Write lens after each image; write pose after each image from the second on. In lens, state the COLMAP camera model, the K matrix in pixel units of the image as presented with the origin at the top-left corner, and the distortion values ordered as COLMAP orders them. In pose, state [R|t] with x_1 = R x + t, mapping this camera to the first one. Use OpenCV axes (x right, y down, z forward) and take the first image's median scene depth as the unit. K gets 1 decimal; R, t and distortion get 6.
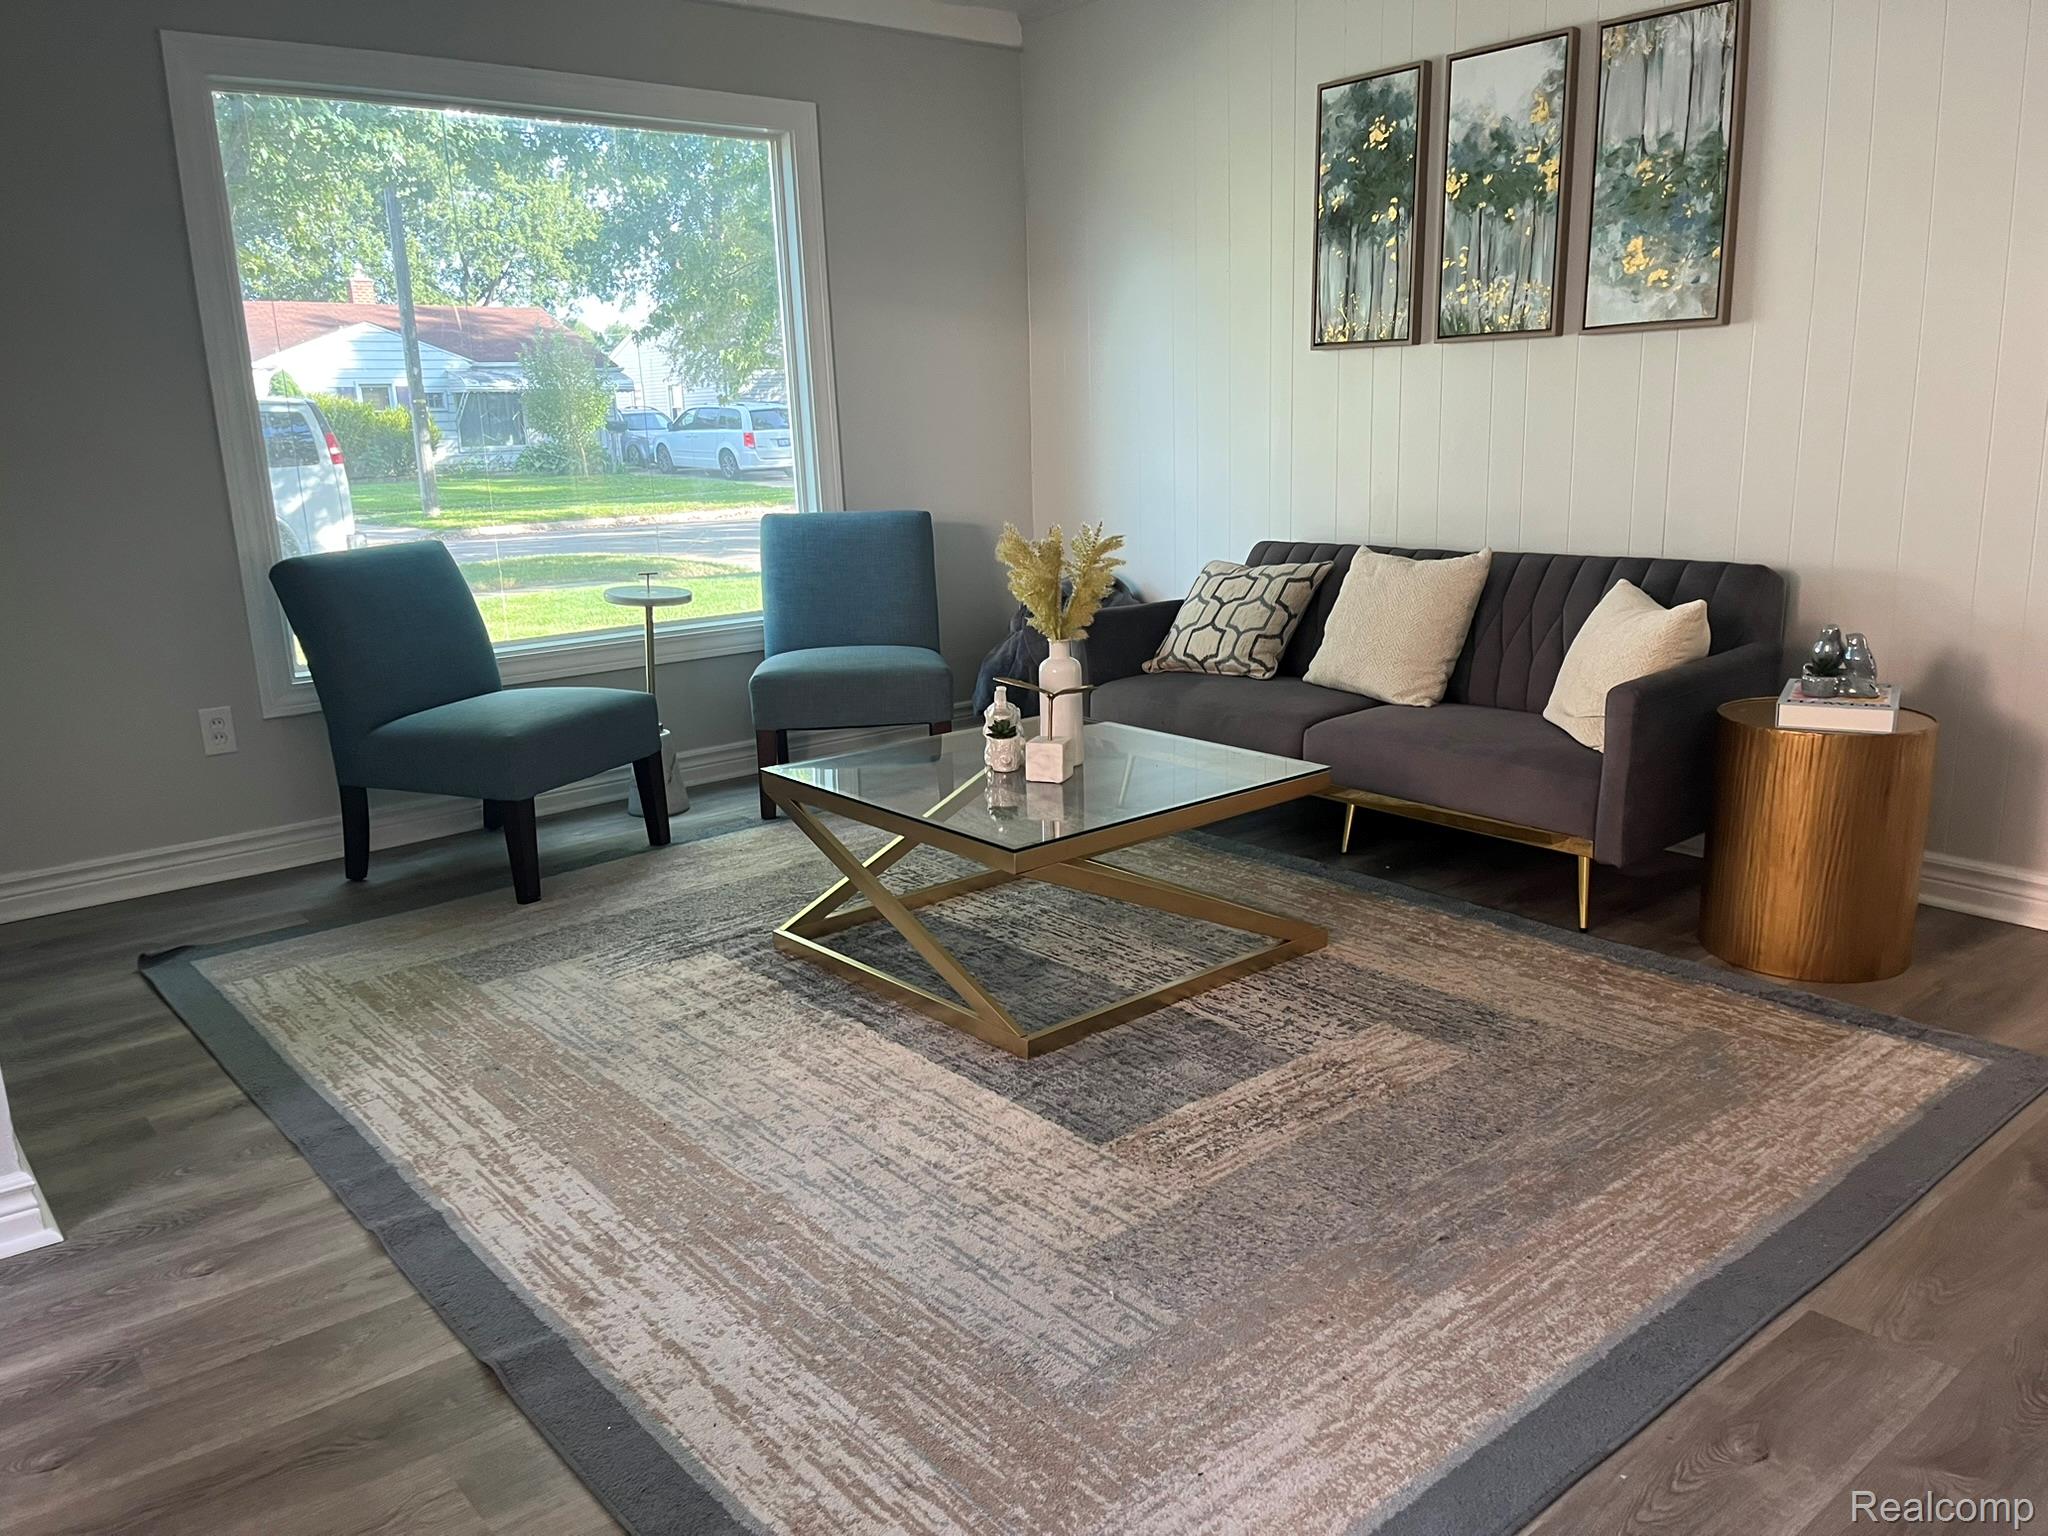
lens RADIAL K [[1558.2, 0, 1029.1], [0, 1558.2, 772.8], [0, 0, 1]] dist [0.033863, -0.003933]
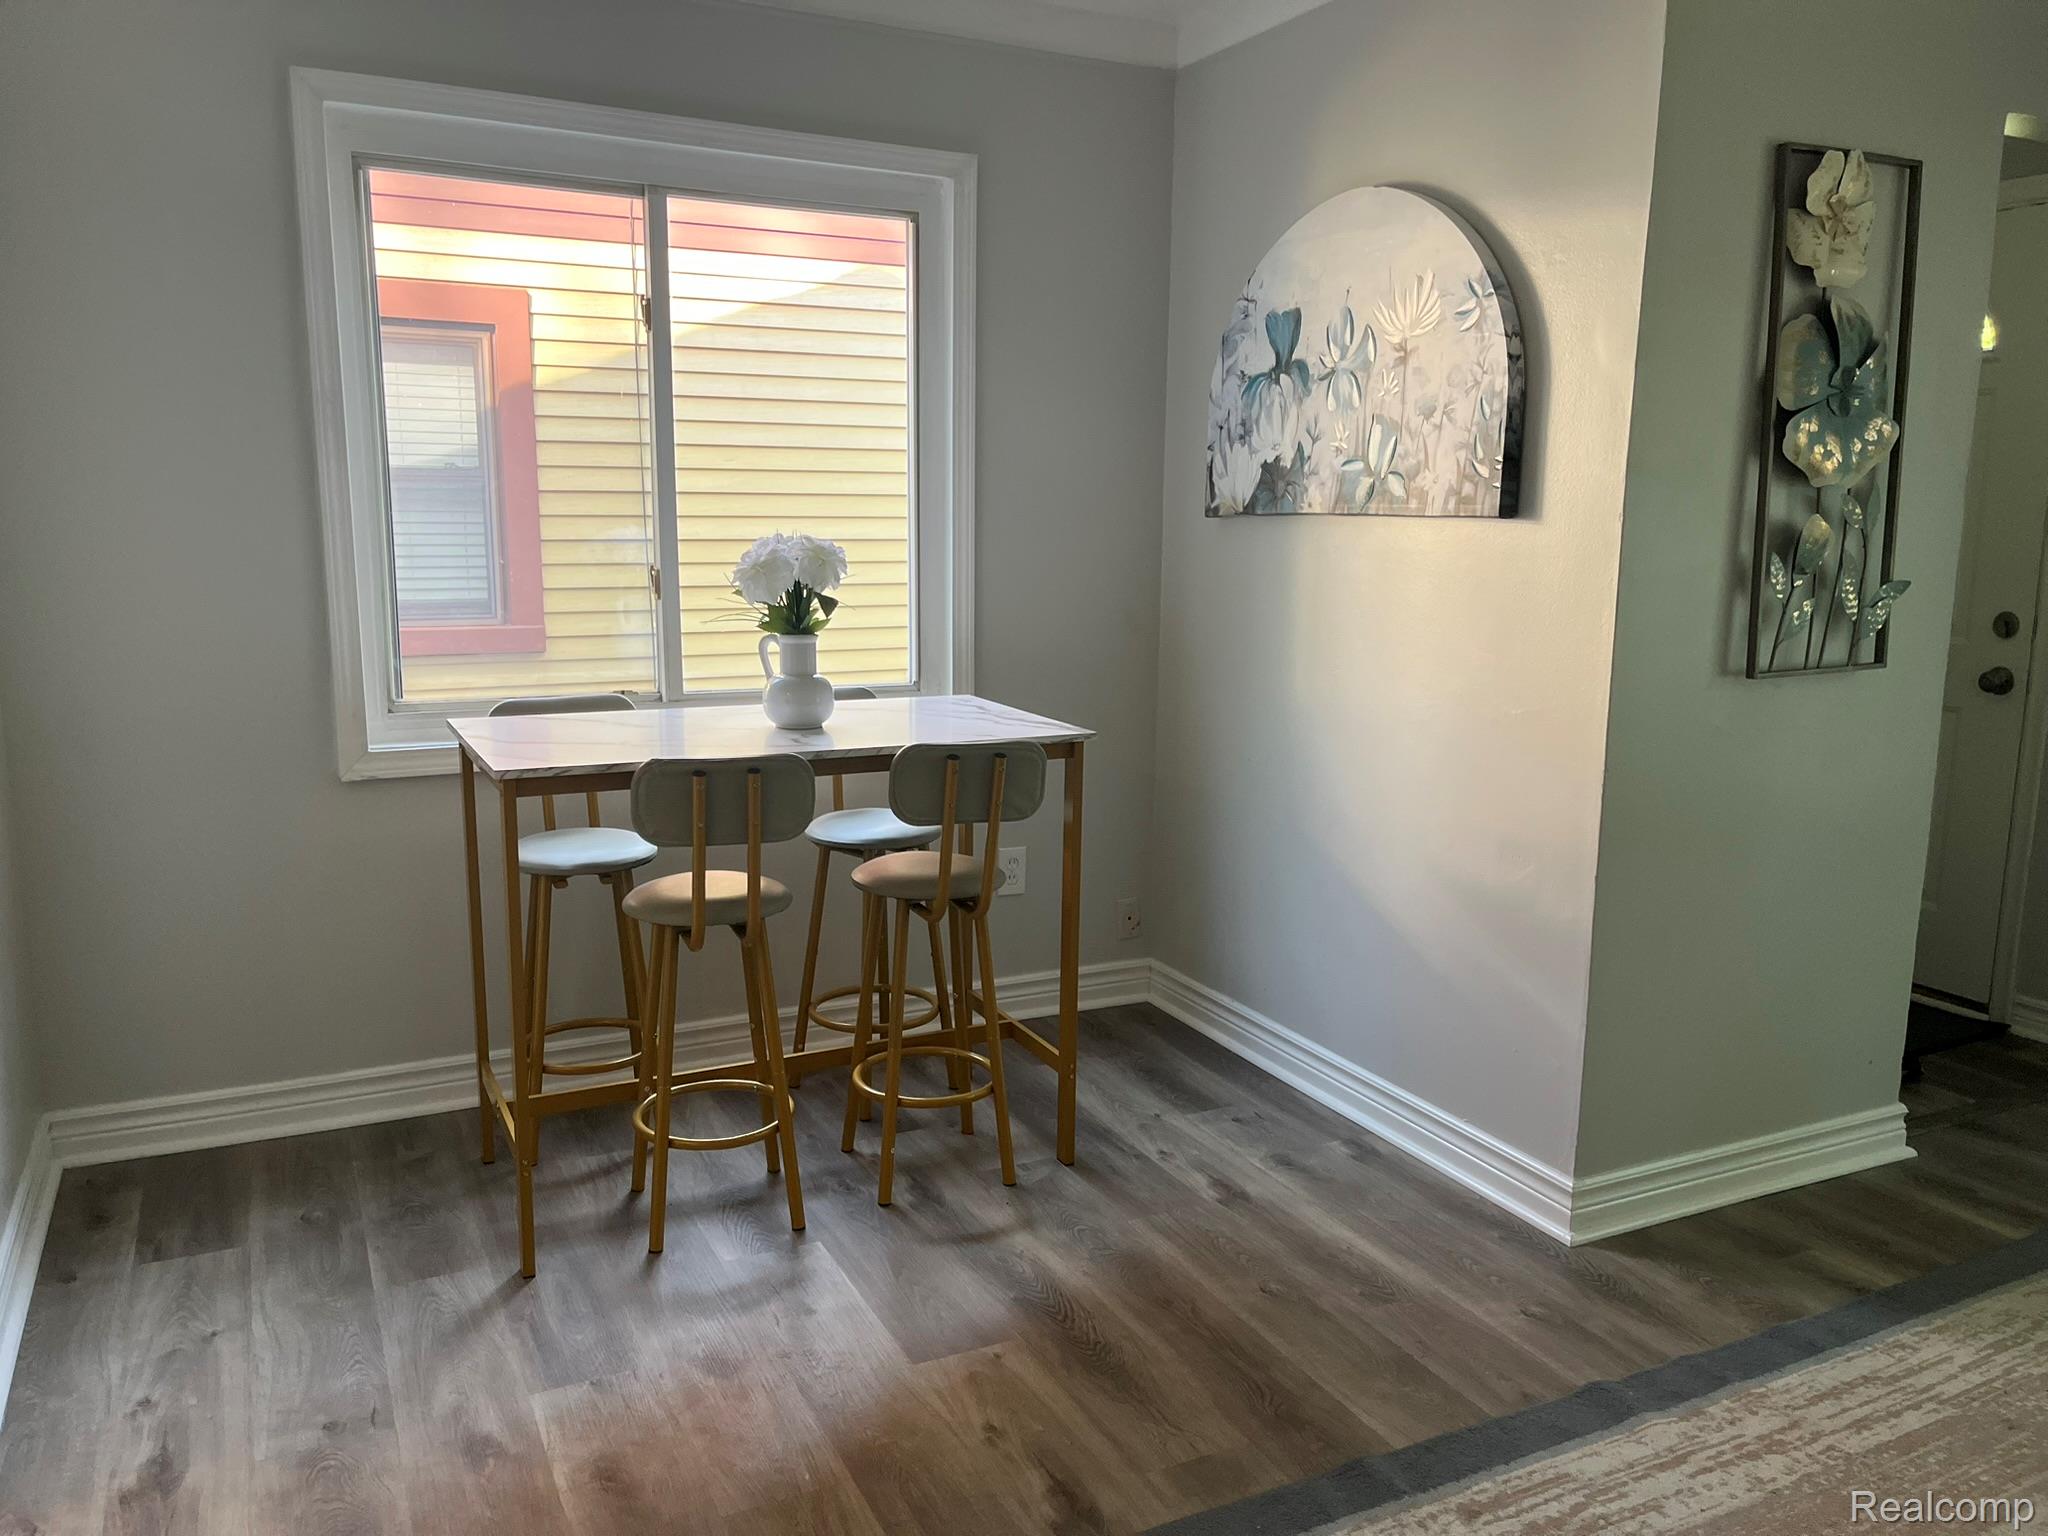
lens RADIAL K [[1558.2, 0, 1029.1], [0, 1558.2, 772.8], [0, 0, 1]] dist [0.033863, -0.003933]
pose [[-0.231169, 0.190580, -0.954065, 0.536638], [-0.218194, 0.945492, 0.241736, -0.236501], [0.948131, 0.264053, -0.176985, 0.666996]]
